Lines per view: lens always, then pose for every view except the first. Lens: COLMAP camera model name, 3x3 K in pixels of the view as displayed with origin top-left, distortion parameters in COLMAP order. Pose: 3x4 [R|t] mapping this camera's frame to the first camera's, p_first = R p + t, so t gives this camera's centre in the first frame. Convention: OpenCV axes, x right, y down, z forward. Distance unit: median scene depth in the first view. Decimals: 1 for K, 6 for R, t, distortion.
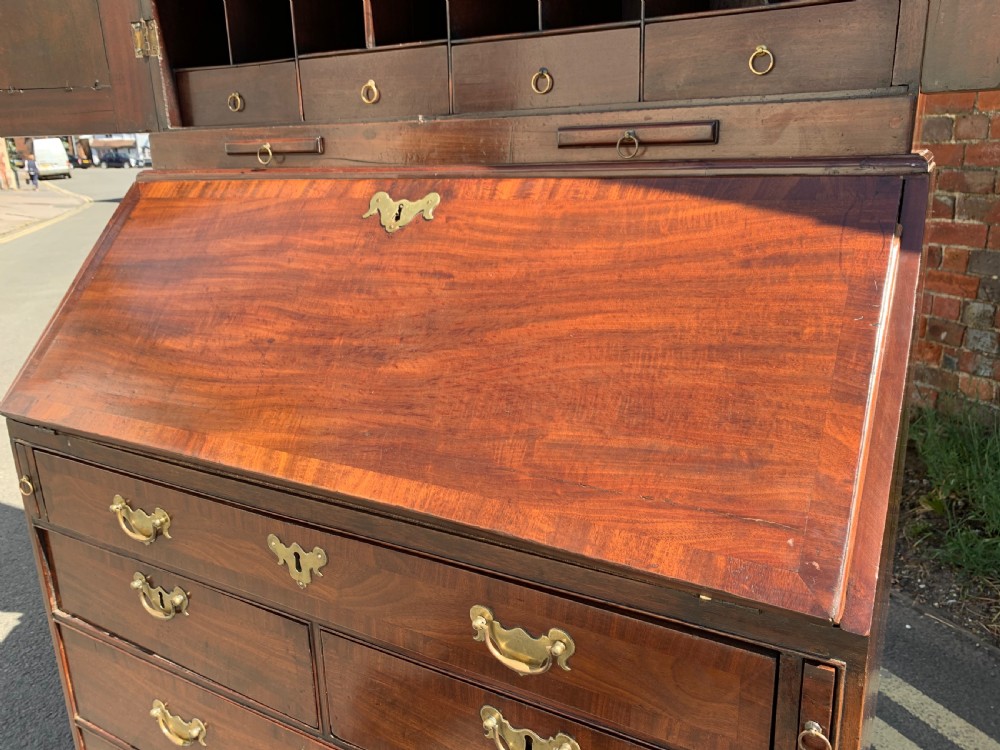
lens RADIAL K [[769.9, 0, 498.6], [0, 769.9, 369.4], [0, 0, 1]] dist [0.005631, -0.002579]
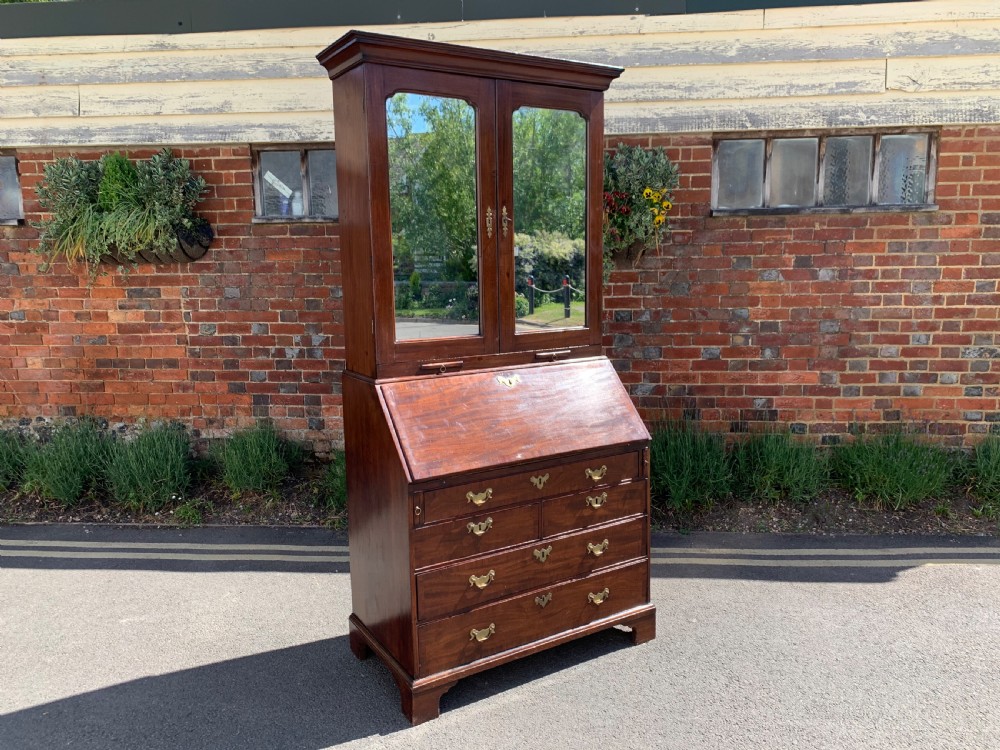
lens RADIAL K [[767.1, 0, 498.3], [0, 767.1, 370.8], [0, 0, 1]] dist [0.002587, 0.003943]
pose [[0.486954, -0.109235, 0.866570, -1.126181], [0.238926, 0.970965, -0.011866, -0.084886], [-0.840113, 0.212824, 0.498915, -0.227670]]
